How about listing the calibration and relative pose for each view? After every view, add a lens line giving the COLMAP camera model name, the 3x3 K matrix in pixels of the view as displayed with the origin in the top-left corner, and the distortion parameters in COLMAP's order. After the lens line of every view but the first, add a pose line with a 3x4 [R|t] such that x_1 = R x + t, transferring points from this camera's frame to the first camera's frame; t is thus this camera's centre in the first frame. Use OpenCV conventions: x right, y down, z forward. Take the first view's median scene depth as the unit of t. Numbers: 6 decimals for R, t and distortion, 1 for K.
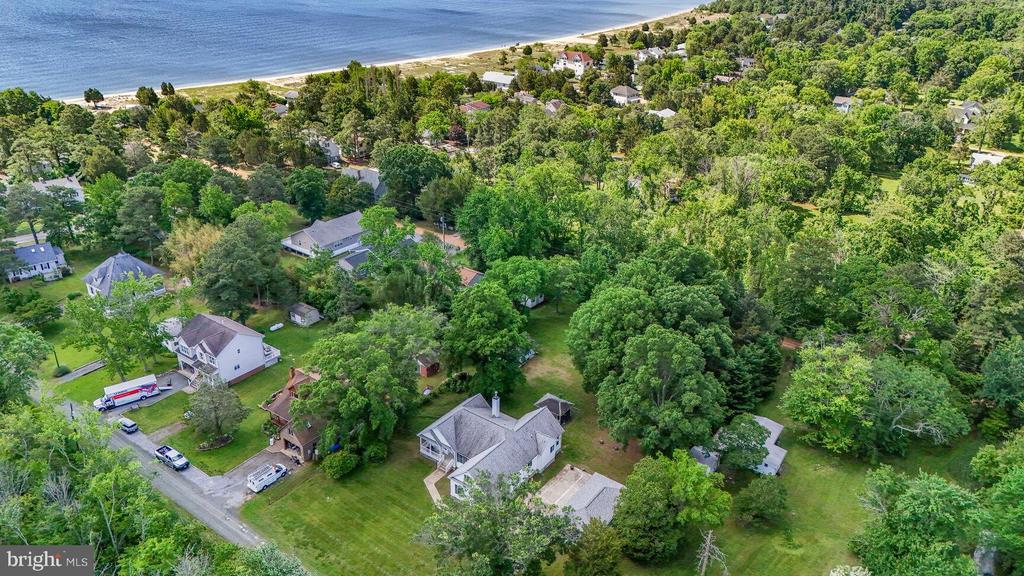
lens RADIAL K [[746.7, 0, 512.0], [0, 746.7, 288.0], [0, 0, 1]] dist [0.073909, -0.064451]
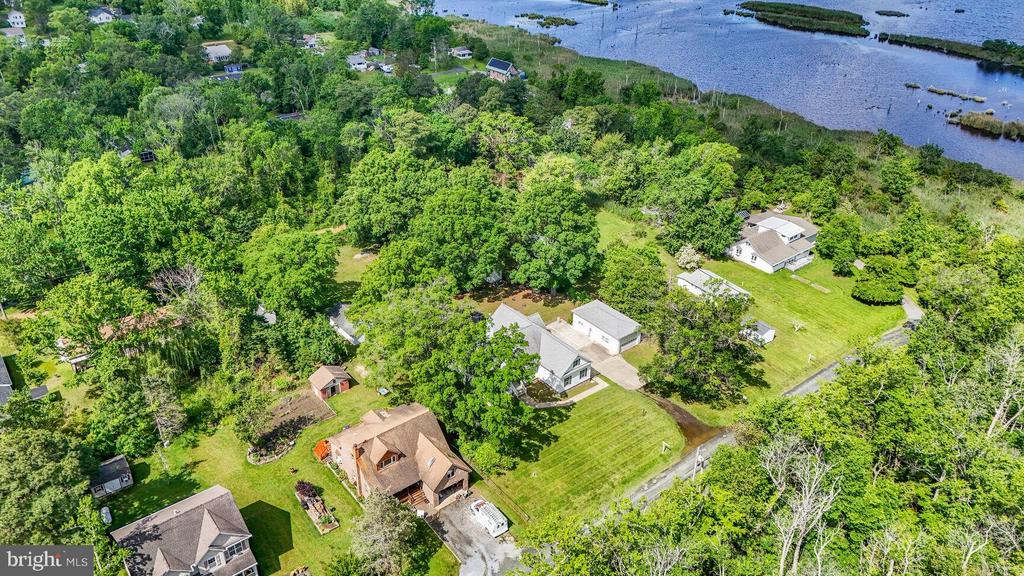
lens RADIAL K [[746.7, 0, 512.0], [0, 746.7, 288.0], [0, 0, 1]] dist [0.073909, -0.064451]
pose [[0.256868, -0.495770, 0.829597, -0.440857], [0.401950, 0.835438, 0.374805, -0.138366], [-0.878894, 0.237181, 0.413873, 0.270239]]
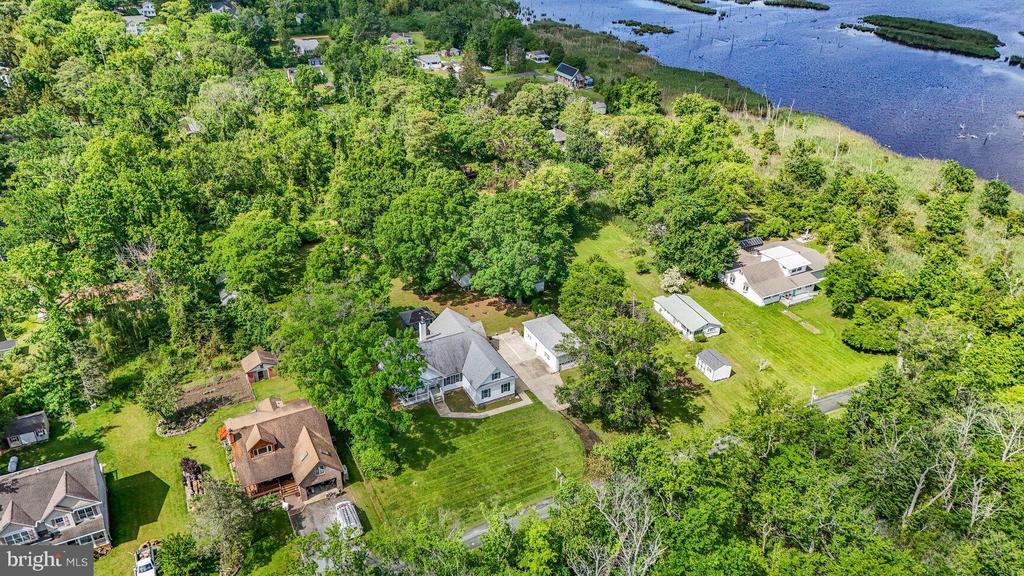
lens RADIAL K [[746.7, 0, 512.0], [0, 746.7, 288.0], [0, 0, 1]] dist [0.073909, -0.064451]
pose [[0.441763, -0.456665, 0.772206, -0.382895], [0.375458, 0.875854, 0.303168, -0.083702], [-0.814786, 0.156002, 0.558378, 0.158292]]
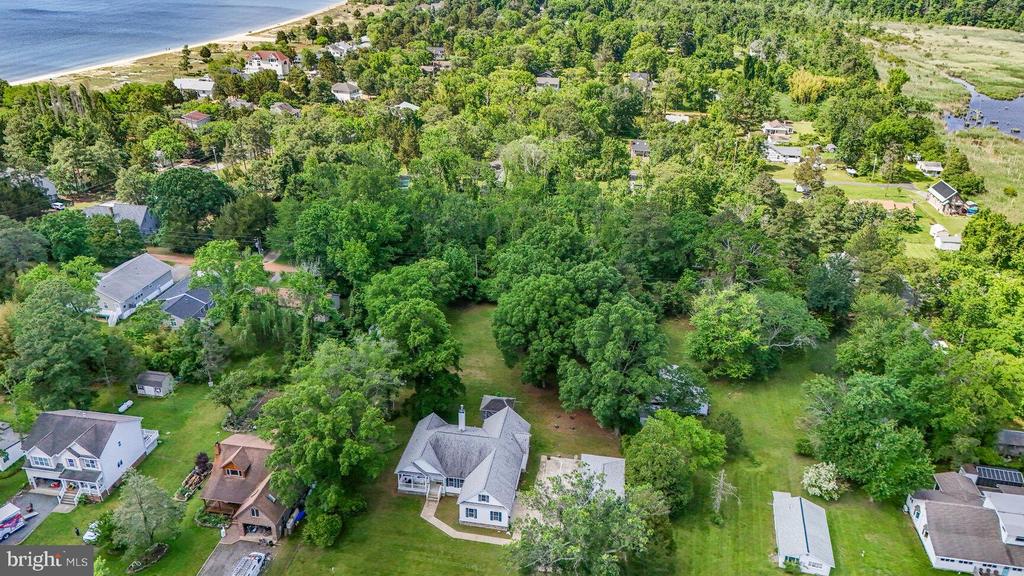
lens RADIAL K [[746.7, 0, 512.0], [0, 746.7, 288.0], [0, 0, 1]] dist [0.073909, -0.064451]
pose [[0.891503, -0.198127, 0.407393, -0.167408], [0.194073, 0.979622, 0.051728, -0.024264], [-0.409340, 0.032948, 0.911787, 0.042365]]
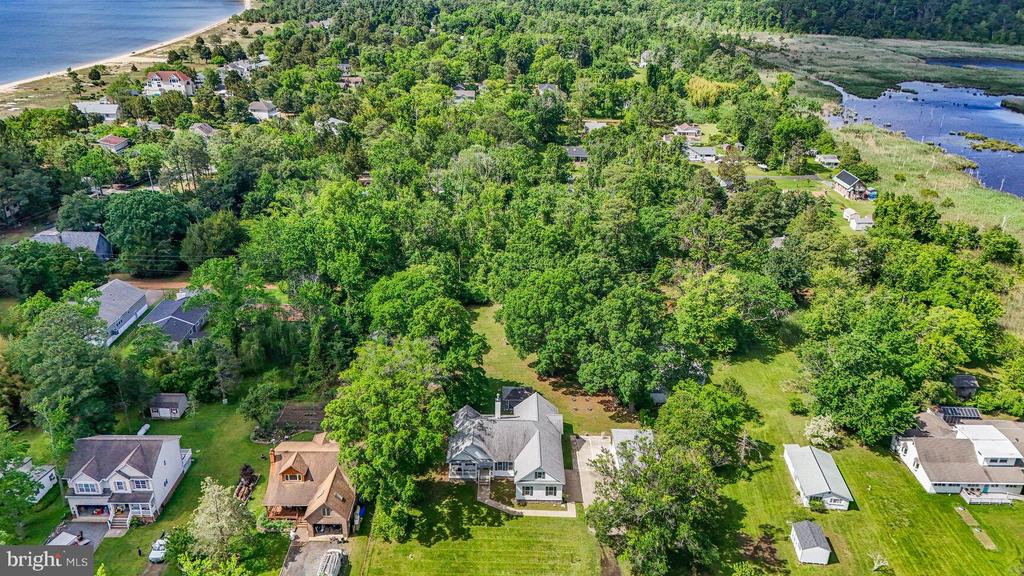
lens RADIAL K [[746.7, 0, 512.0], [0, 746.7, 288.0], [0, 0, 1]] dist [0.073909, -0.064451]
pose [[0.805062, -0.249964, 0.537953, -0.265888], [0.254636, 0.964700, 0.067185, -0.033551], [-0.535758, 0.082894, 0.840293, 0.058695]]
